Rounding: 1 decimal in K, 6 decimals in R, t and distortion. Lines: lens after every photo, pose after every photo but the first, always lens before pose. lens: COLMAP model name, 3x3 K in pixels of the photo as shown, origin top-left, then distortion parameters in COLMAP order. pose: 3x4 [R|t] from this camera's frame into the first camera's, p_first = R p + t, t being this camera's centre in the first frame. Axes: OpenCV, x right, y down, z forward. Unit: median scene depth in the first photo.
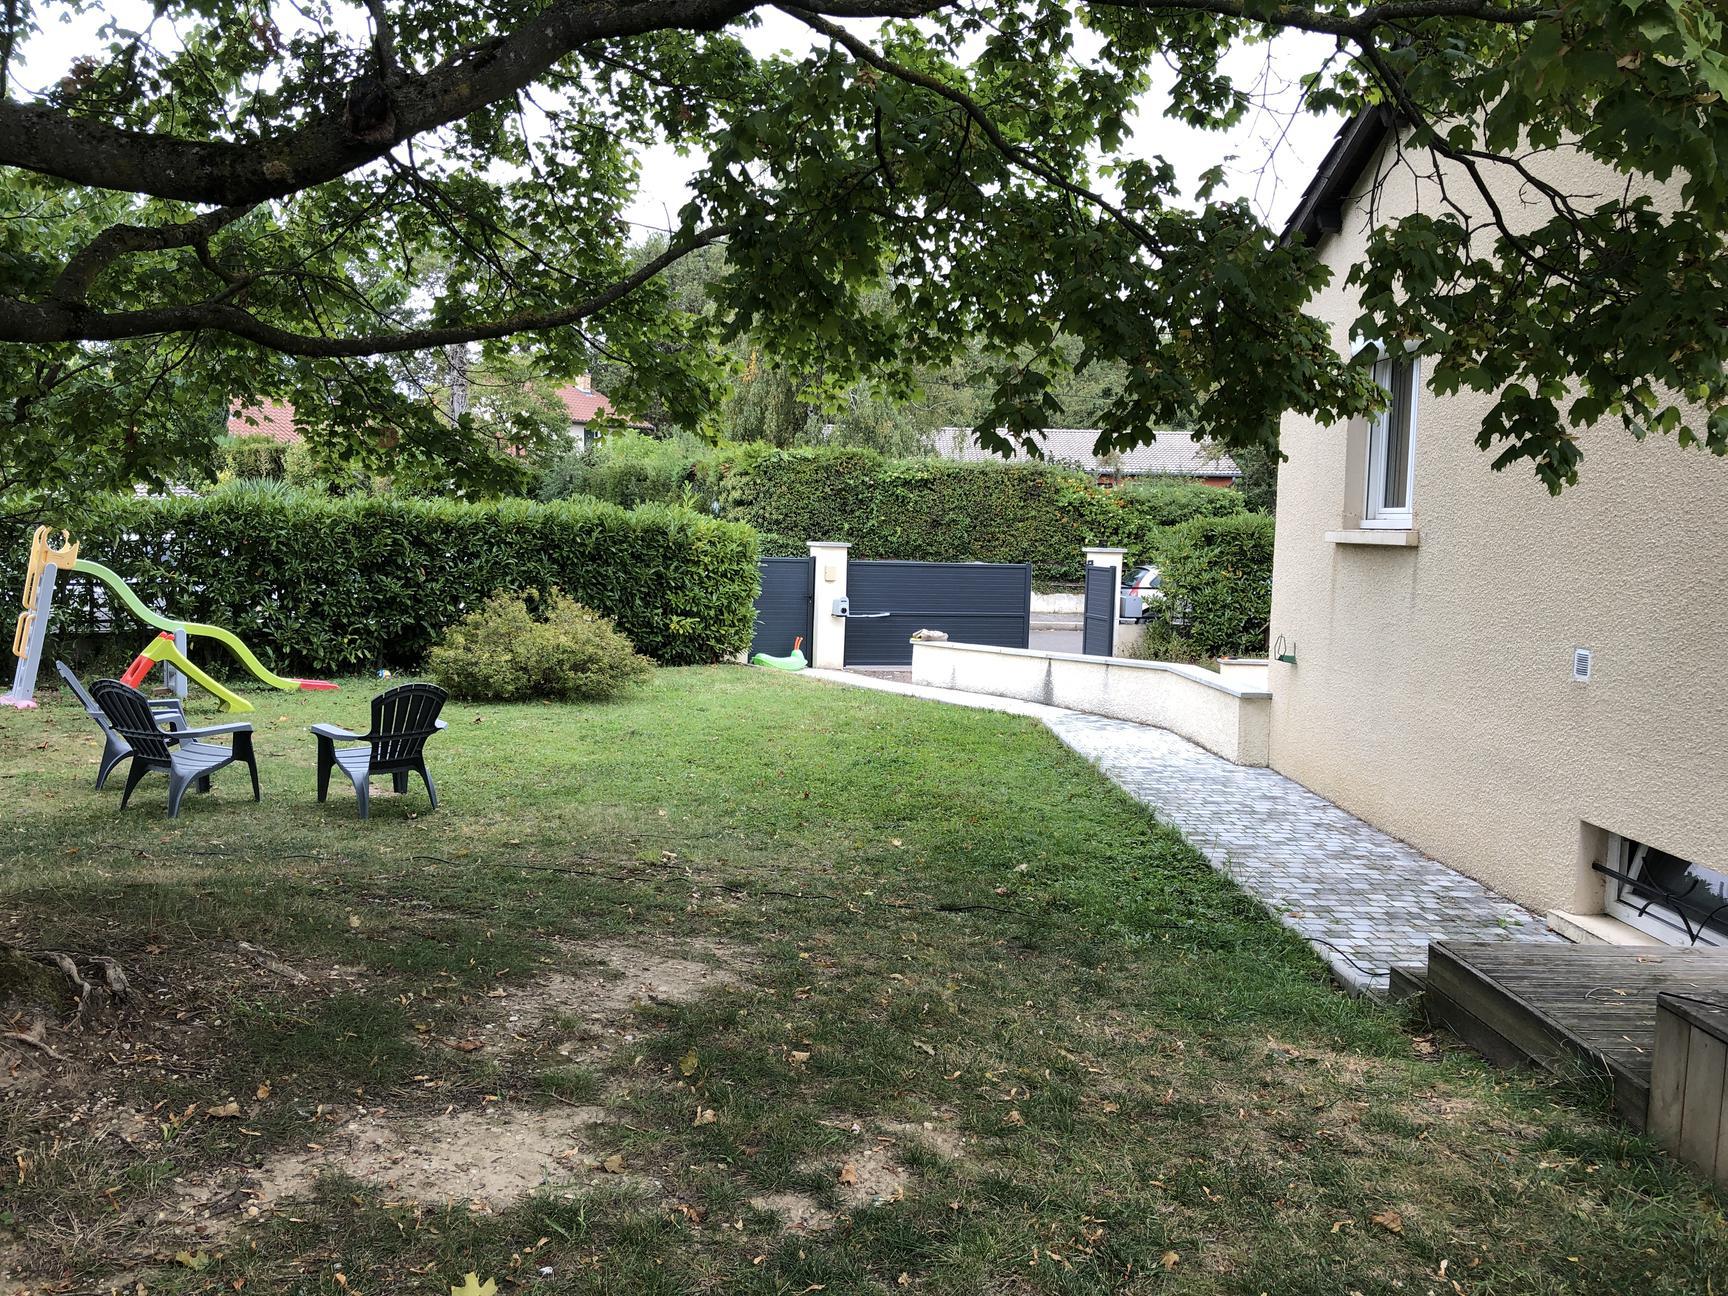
lens RADIAL K [[1421.2, 0, 860.5], [0, 1421.2, 636.4], [0, 0, 1]] dist [0.042902, -0.057867]
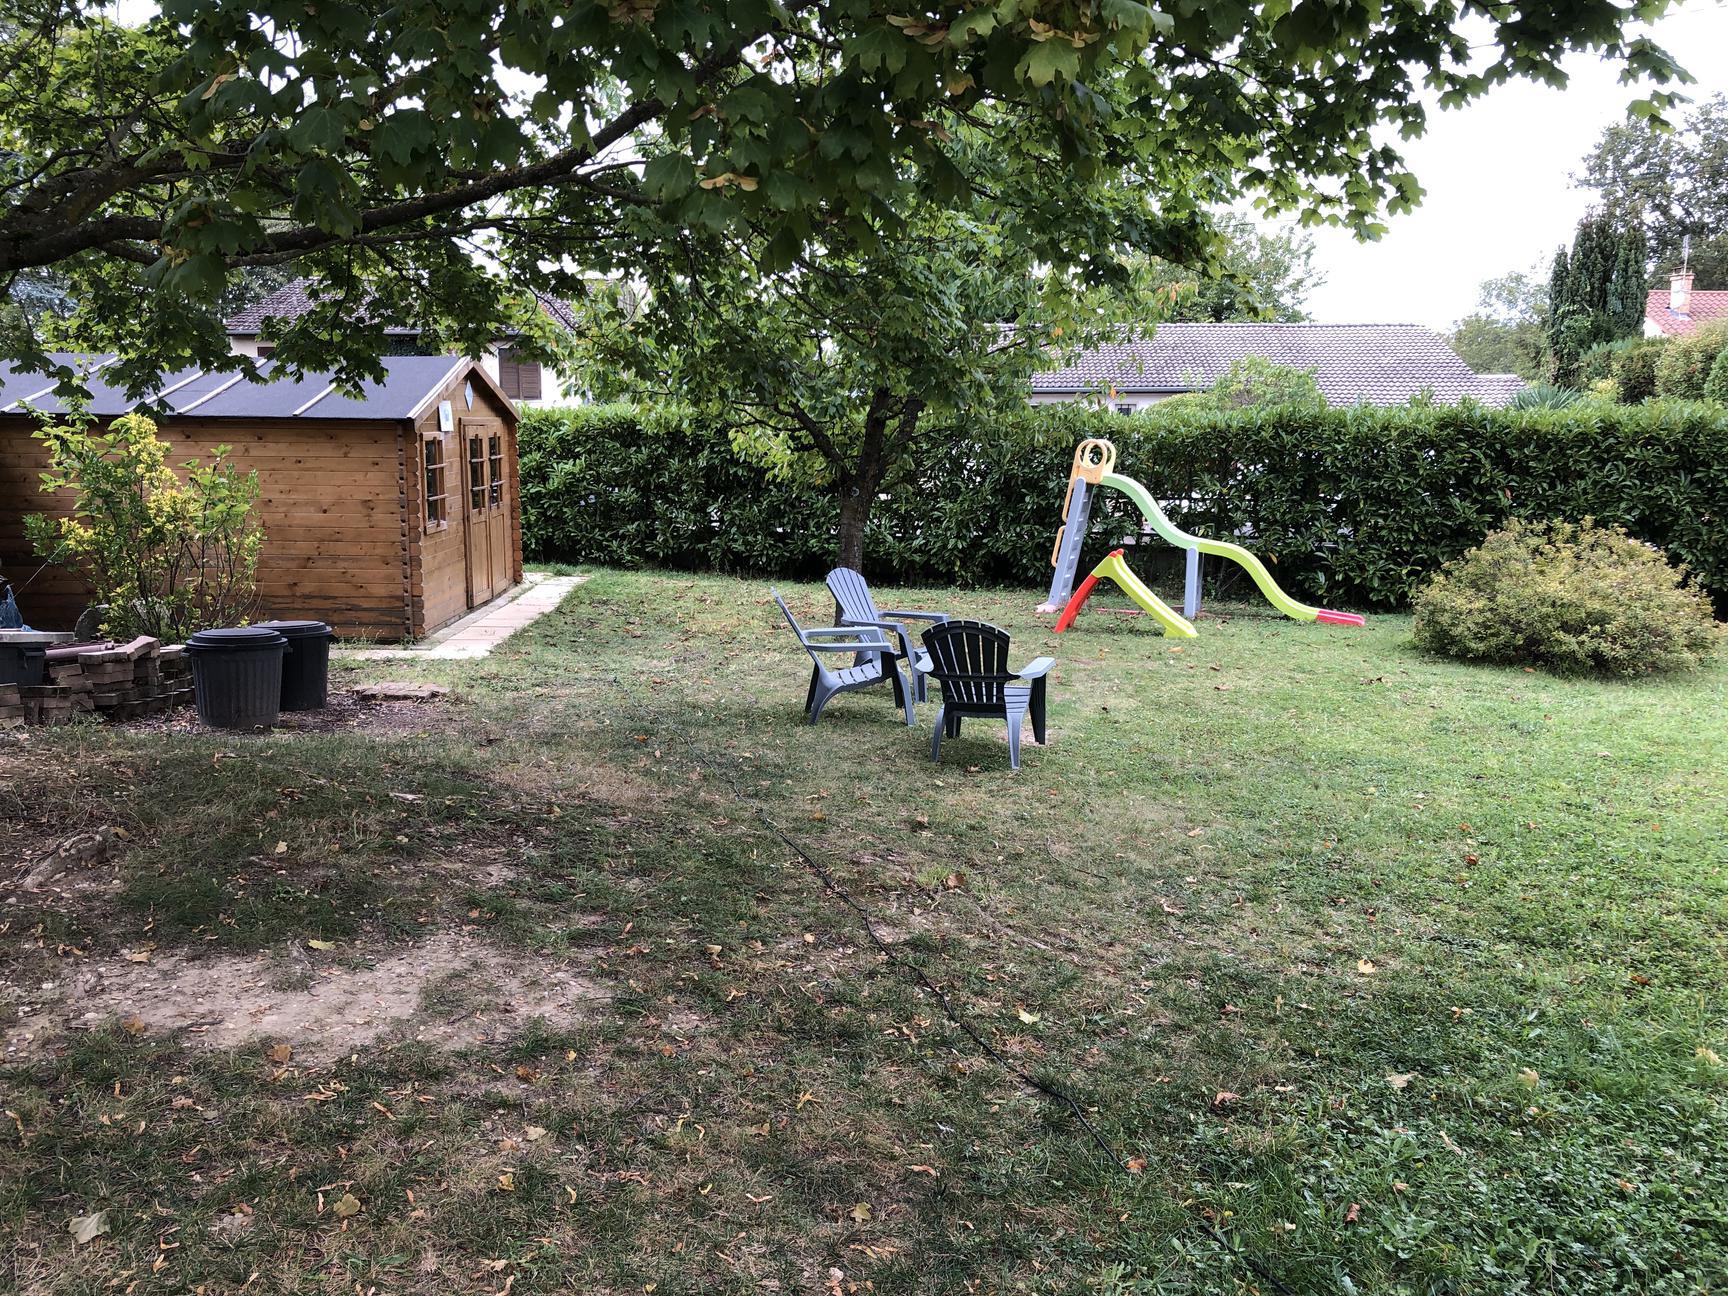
lens RADIAL K [[1421.2, 0, 860.5], [0, 1421.2, 636.4], [0, 0, 1]] dist [0.042902, -0.057867]
pose [[0.532549, 0.107860, -0.839498, 0.200266], [-0.061562, 0.994156, 0.088678, -0.014846], [0.844157, 0.004455, 0.536077, 0.257873]]
